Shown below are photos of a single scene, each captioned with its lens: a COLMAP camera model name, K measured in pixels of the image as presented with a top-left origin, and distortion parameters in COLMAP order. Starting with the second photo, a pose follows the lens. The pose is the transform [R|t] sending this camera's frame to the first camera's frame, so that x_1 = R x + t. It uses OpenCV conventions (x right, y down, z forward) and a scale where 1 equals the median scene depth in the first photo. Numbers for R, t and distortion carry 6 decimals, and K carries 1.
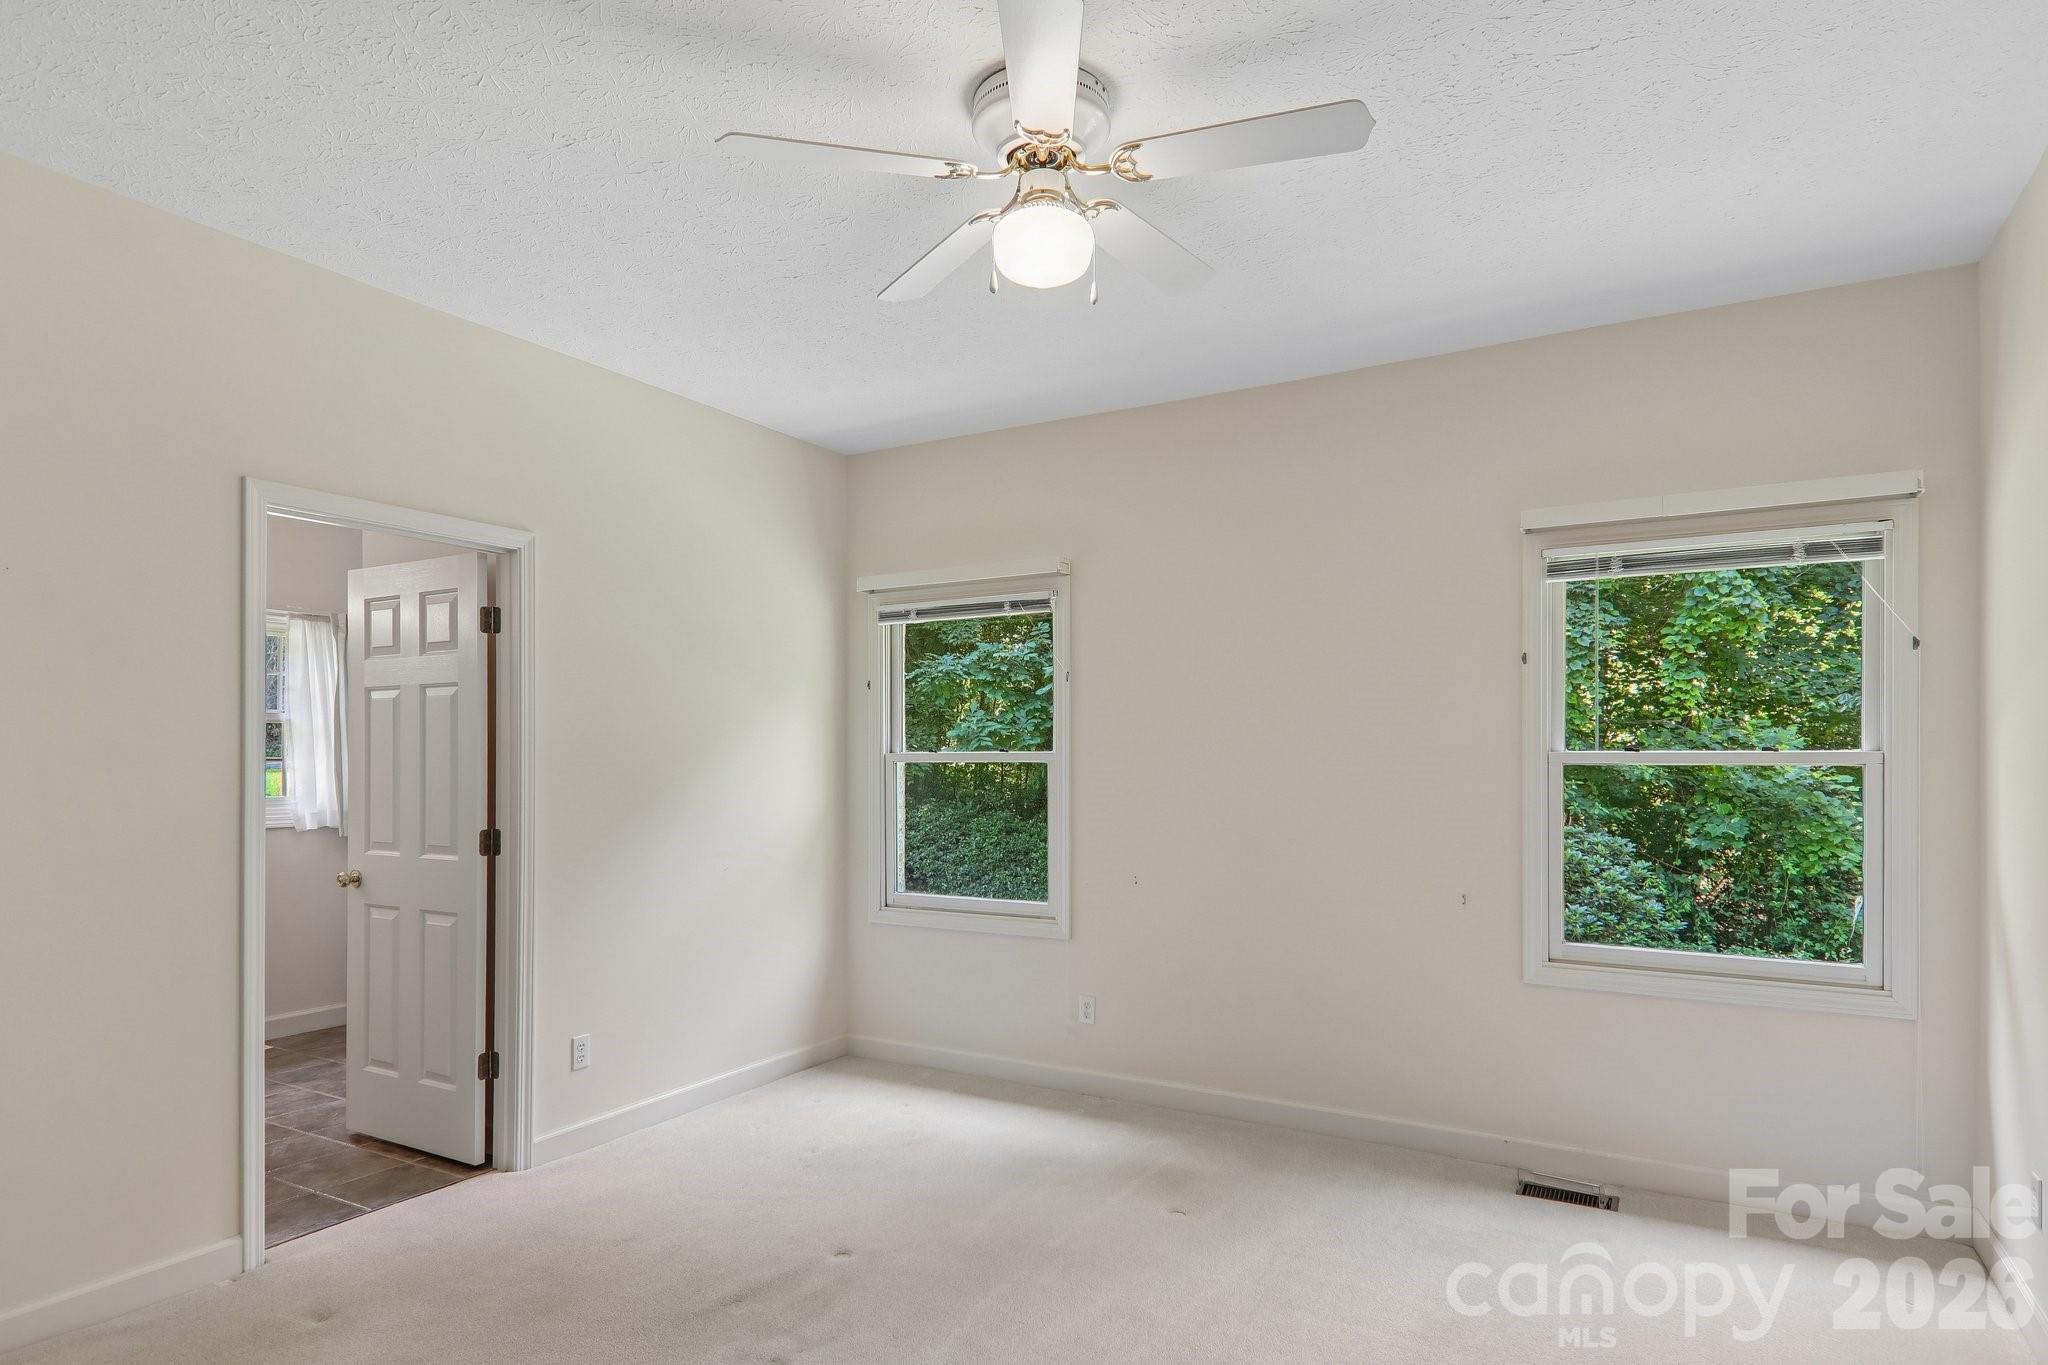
lens RADIAL K [[1130.7, 0, 1026.5], [0, 1130.7, 763.8], [0, 0, 1]] dist [0.030956, -0.015831]
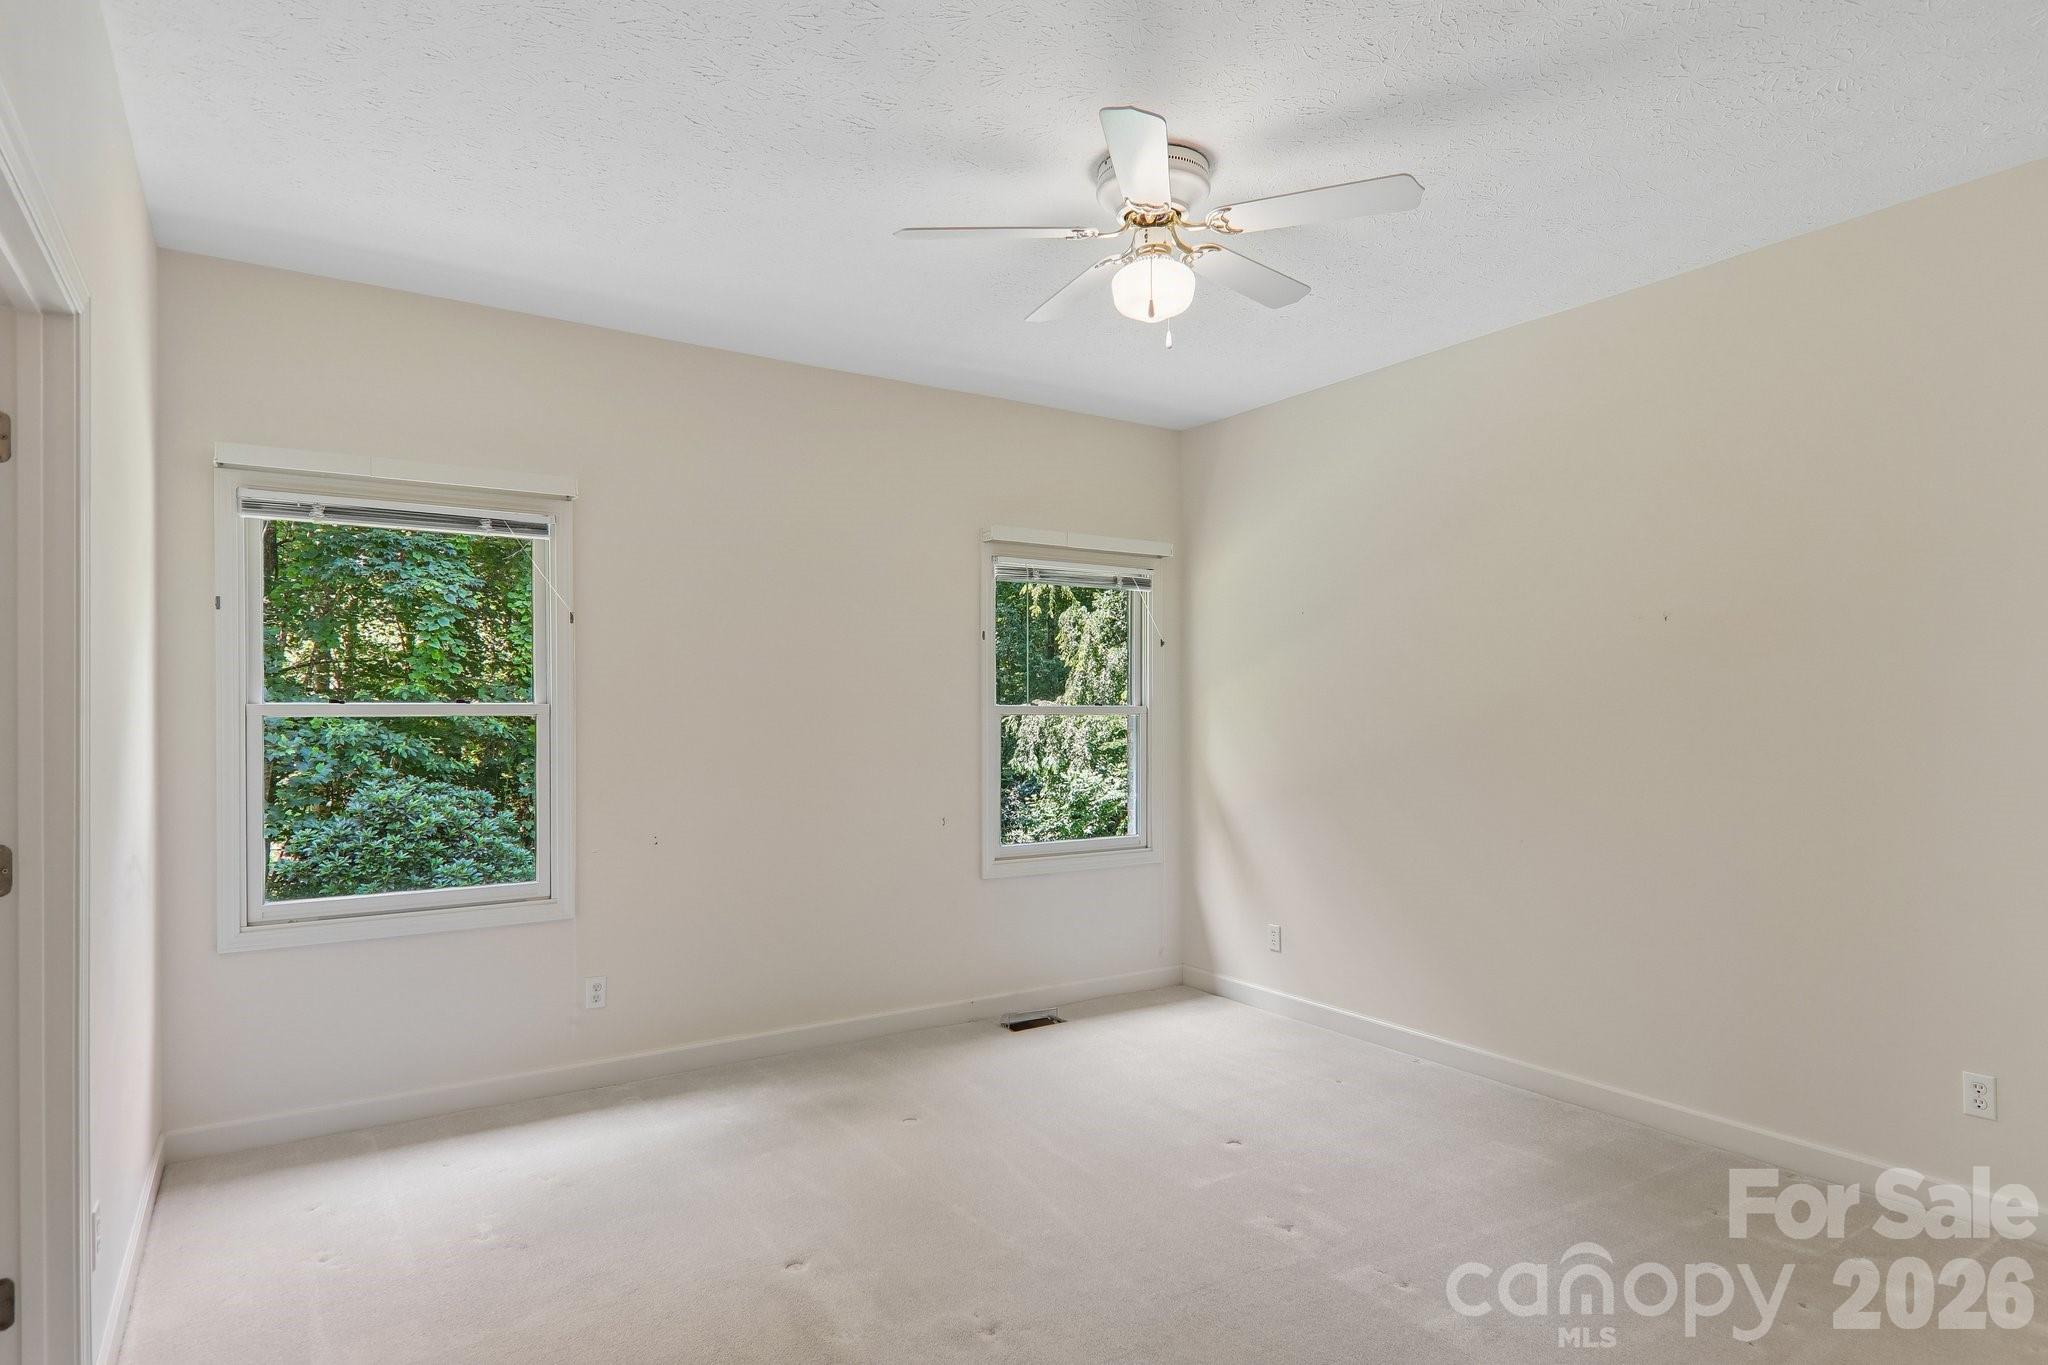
lens RADIAL K [[1128.8, 0, 1018.0], [0, 1128.8, 724.3], [0, 0, 1]] dist [0.029289, -0.016278]
pose [[0.459324, -0.010187, 0.888210, -0.553369], [0.007841, 0.999942, 0.007414, 0.001491], [-0.888234, 0.003559, 0.459378, 0.276527]]
